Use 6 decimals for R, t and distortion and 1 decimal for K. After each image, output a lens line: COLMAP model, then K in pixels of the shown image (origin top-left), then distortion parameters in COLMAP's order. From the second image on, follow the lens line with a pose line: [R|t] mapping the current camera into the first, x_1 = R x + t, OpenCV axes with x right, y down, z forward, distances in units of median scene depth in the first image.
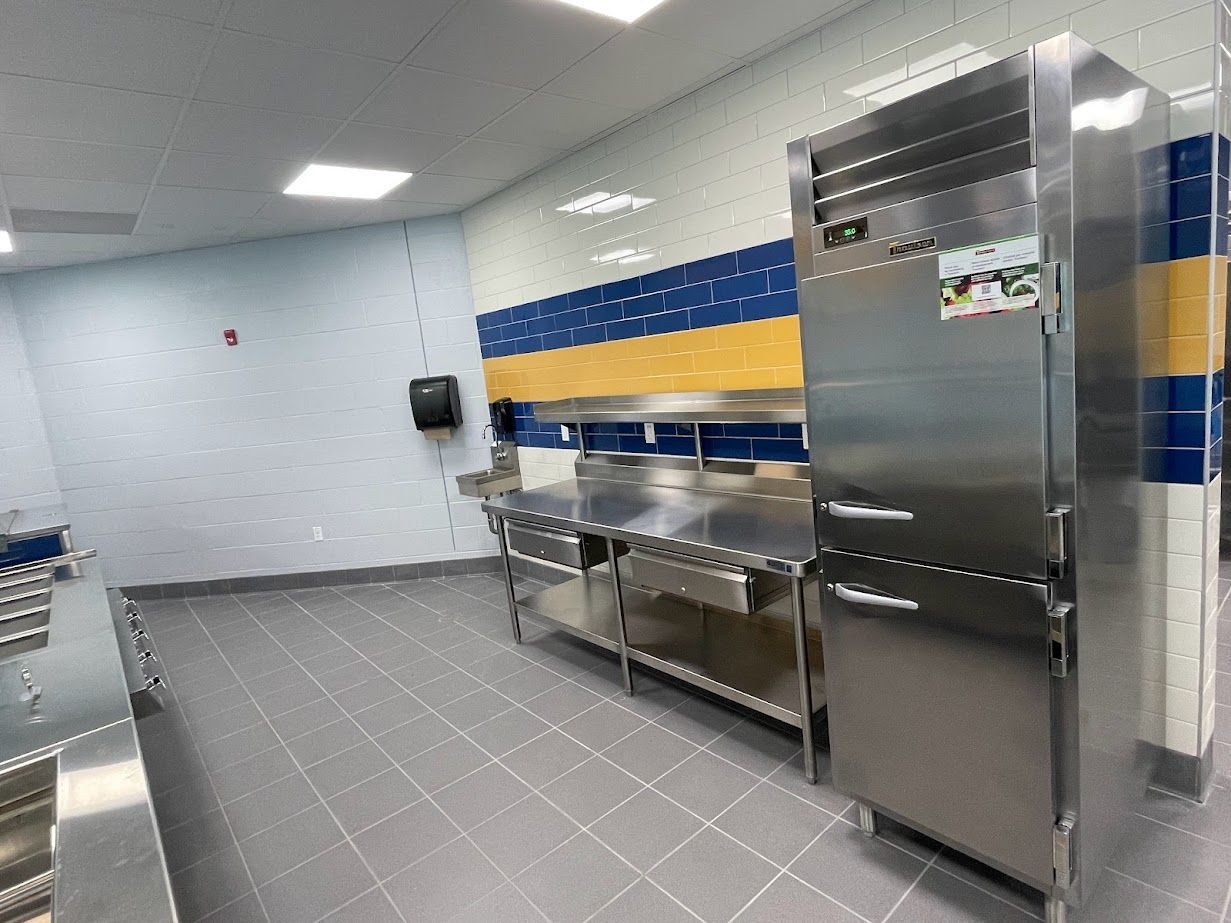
lens RADIAL K [[659.6, 0, 610.3], [0, 659.6, 458.3], [0, 0, 1]] dist [0.001574, -0.000902]
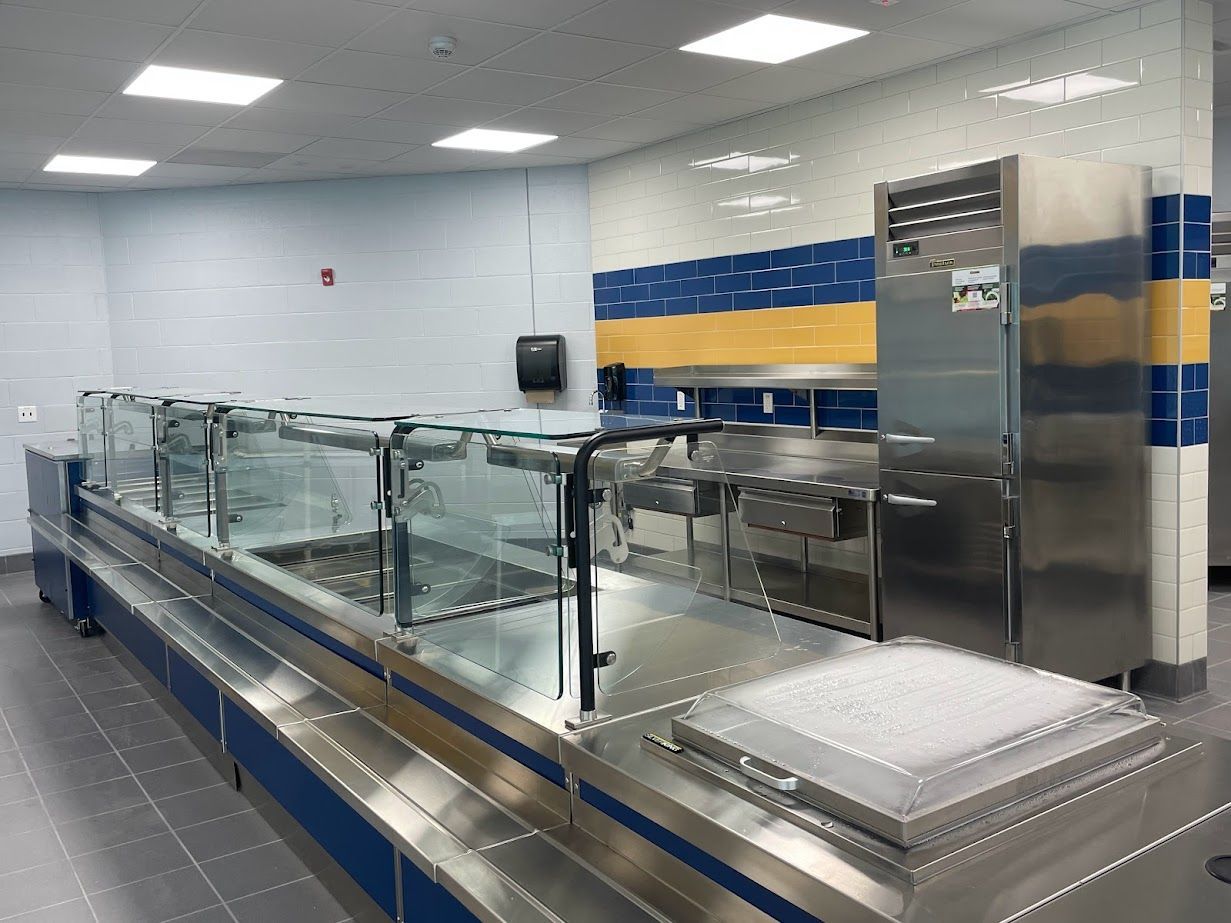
lens RADIAL K [[1103.1, 0, 622.6], [0, 1103.1, 436.0], [0, 0, 1]] dist [0.126751, -0.215339]
pose [[0.993006, 0.081579, -0.085349, -0.012835], [-0.086553, 0.994656, -0.056291, 0.122476], [0.080300, 0.063284, 0.994760, -0.682492]]
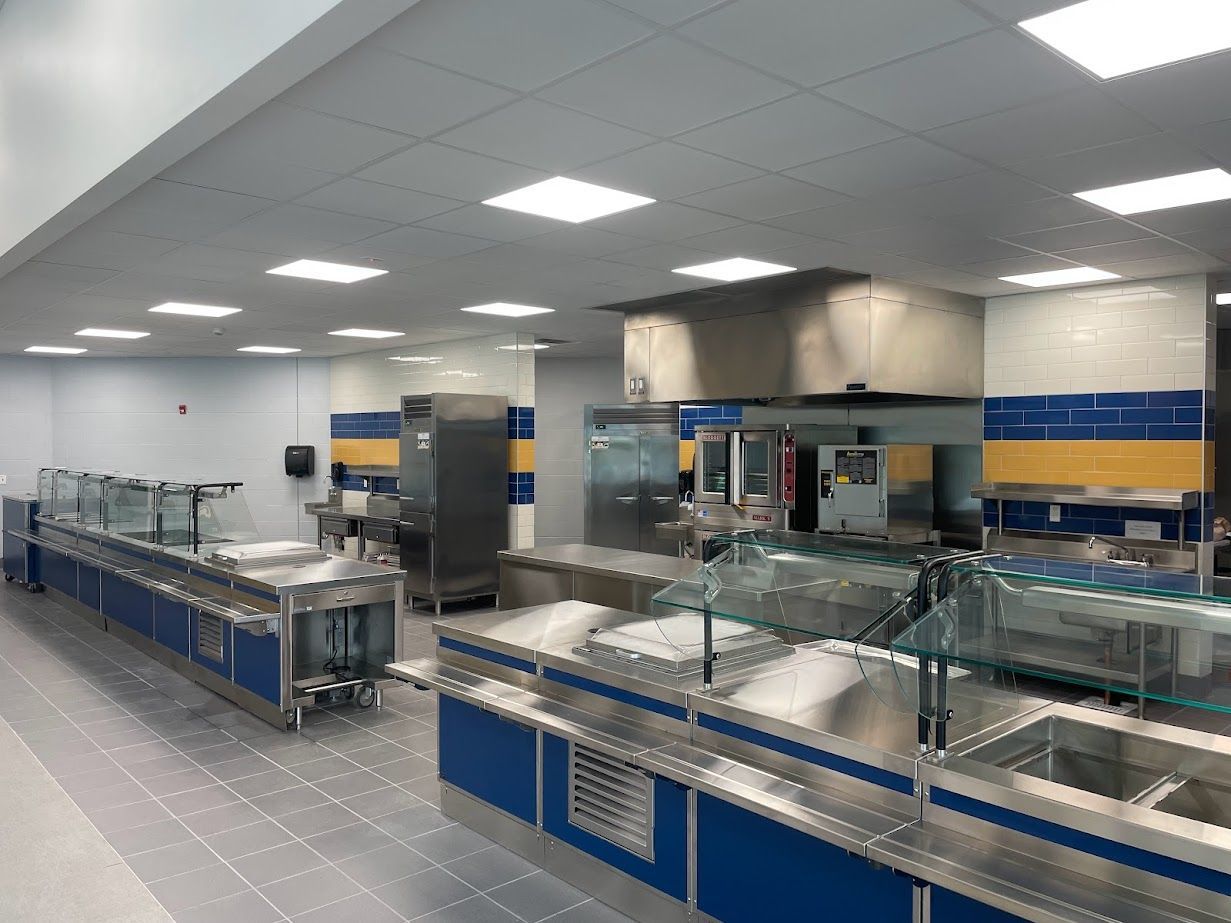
lens RADIAL K [[937.4, 0, 623.0], [0, 937.4, 454.4], [0, 0, 1]] dist [0.096828, -0.136601]
pose [[0.993120, 0.110532, 0.038671, 0.615727], [-0.104257, 0.984955, -0.137817, 0.197381], [-0.053322, 0.132837, 0.989703, -1.931163]]
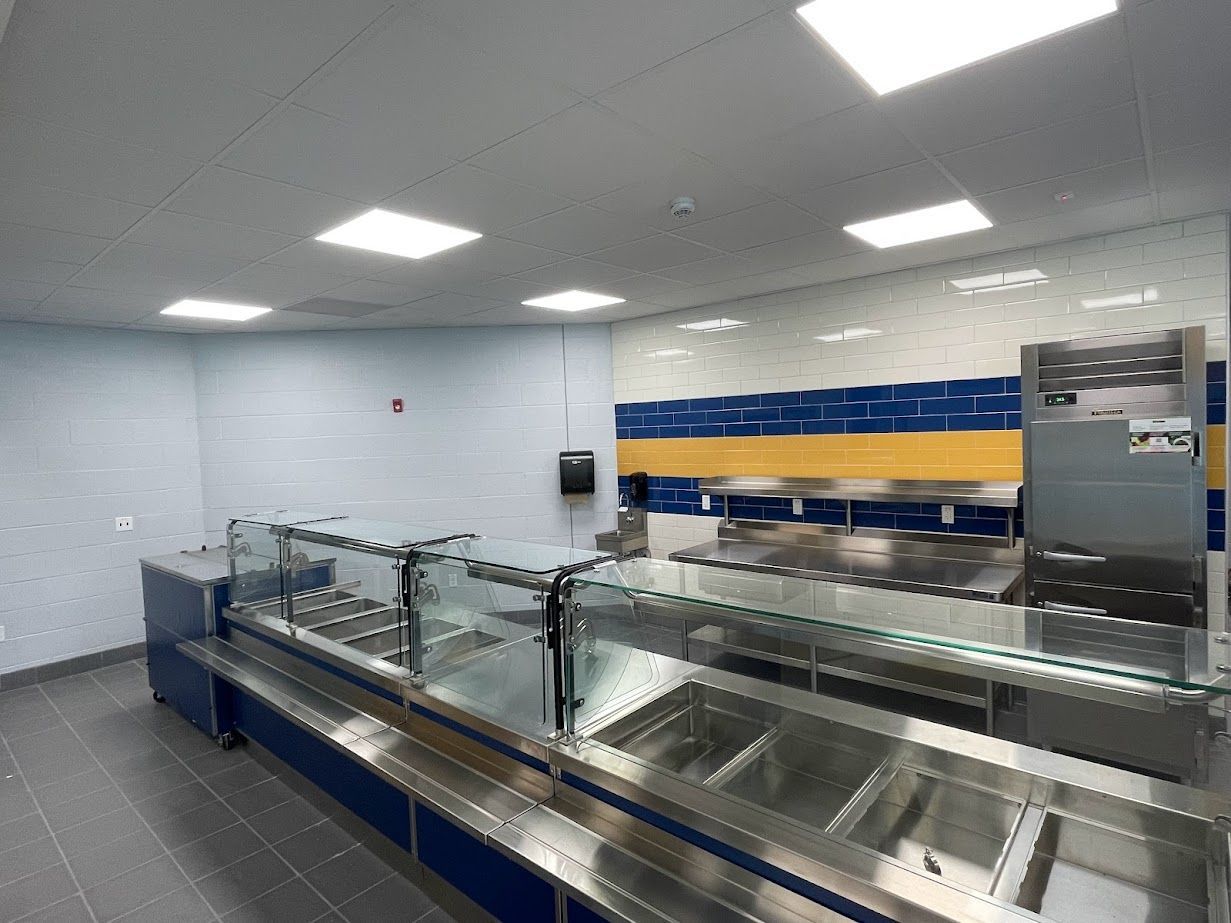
lens RADIAL K [[659.6, 0, 610.3], [0, 659.6, 458.3], [0, 0, 1]] dist [0.001574, -0.000902]
pose [[0.986230, 0.064939, 0.152094, -0.500842], [-0.046851, 0.991713, -0.119628, 0.040121], [-0.158602, 0.110855, 0.981100, -0.246803]]
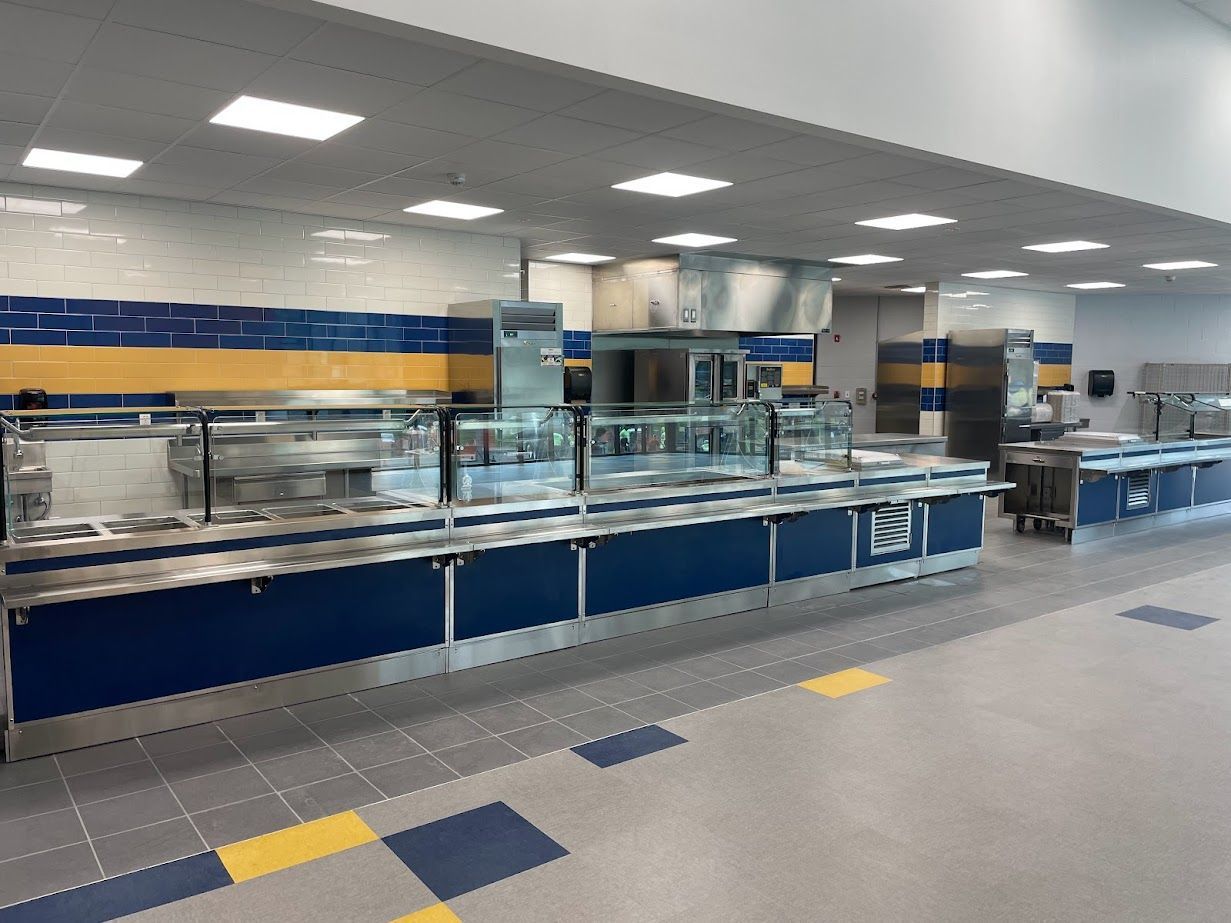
lens RADIAL K [[937.4, 0, 623.0], [0, 937.4, 454.4], [0, 0, 1]] dist [0.096828, -0.136601]
pose [[0.047305, 0.018653, 0.998706, -1.819743], [0.133913, 0.990682, -0.024846, 0.180338], [-0.989863, 0.134915, 0.044366, 0.159422]]
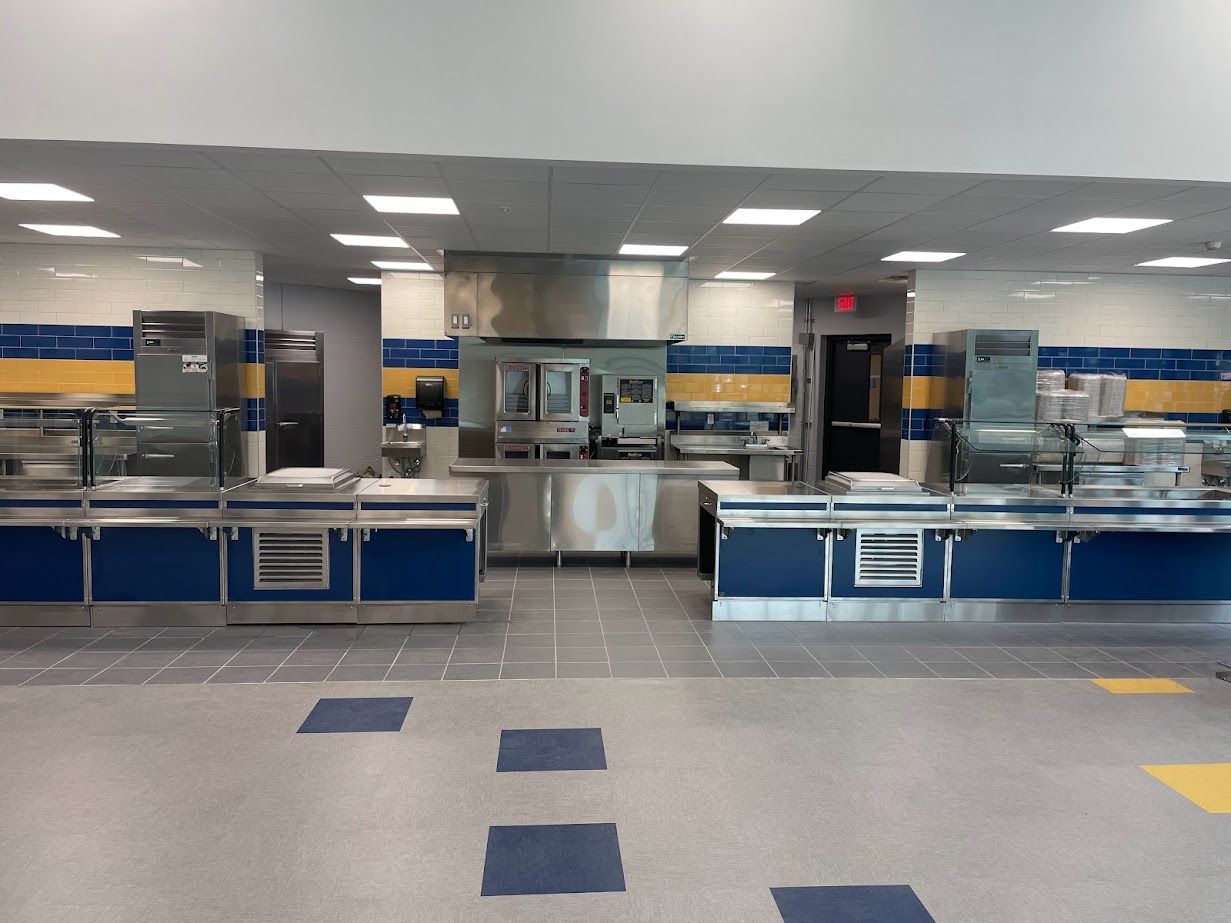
lens RADIAL K [[937.4, 0, 623.0], [0, 937.4, 454.4], [0, 0, 1]] dist [0.096828, -0.136601]
pose [[0.573310, 0.052736, 0.817640, -0.961920], [0.041587, 0.994767, -0.093321, 0.336837], [-0.818282, 0.087505, 0.568117, -1.593360]]
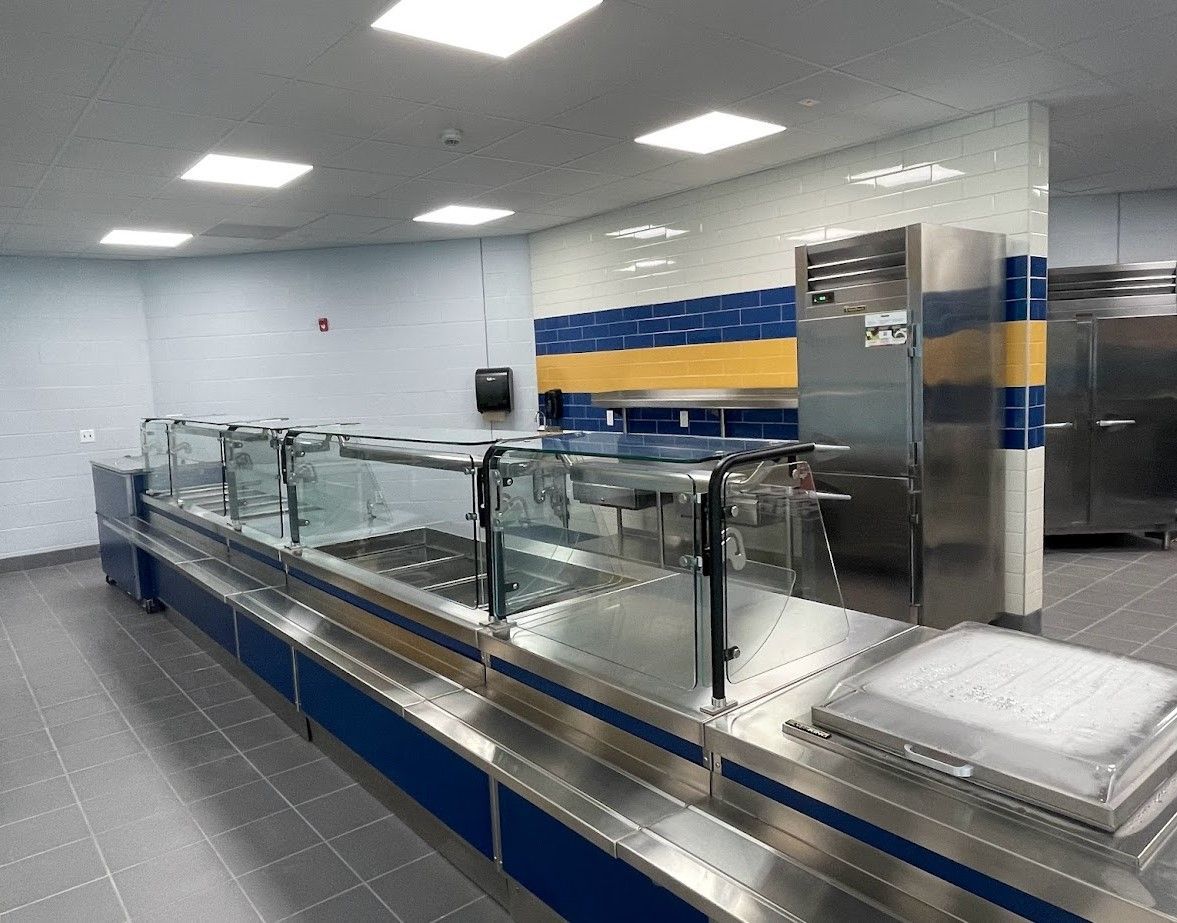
lens RADIAL K [[825.8, 0, 552.2], [0, 825.8, 457.3], [0, 0, 1]] dist [0.002647, -0.003647]
pose [[0.997459, 0.065561, -0.027884, -0.144207], [-0.066691, 0.996901, -0.041730, 0.118029], [0.025062, 0.043483, 0.998740, -0.611017]]
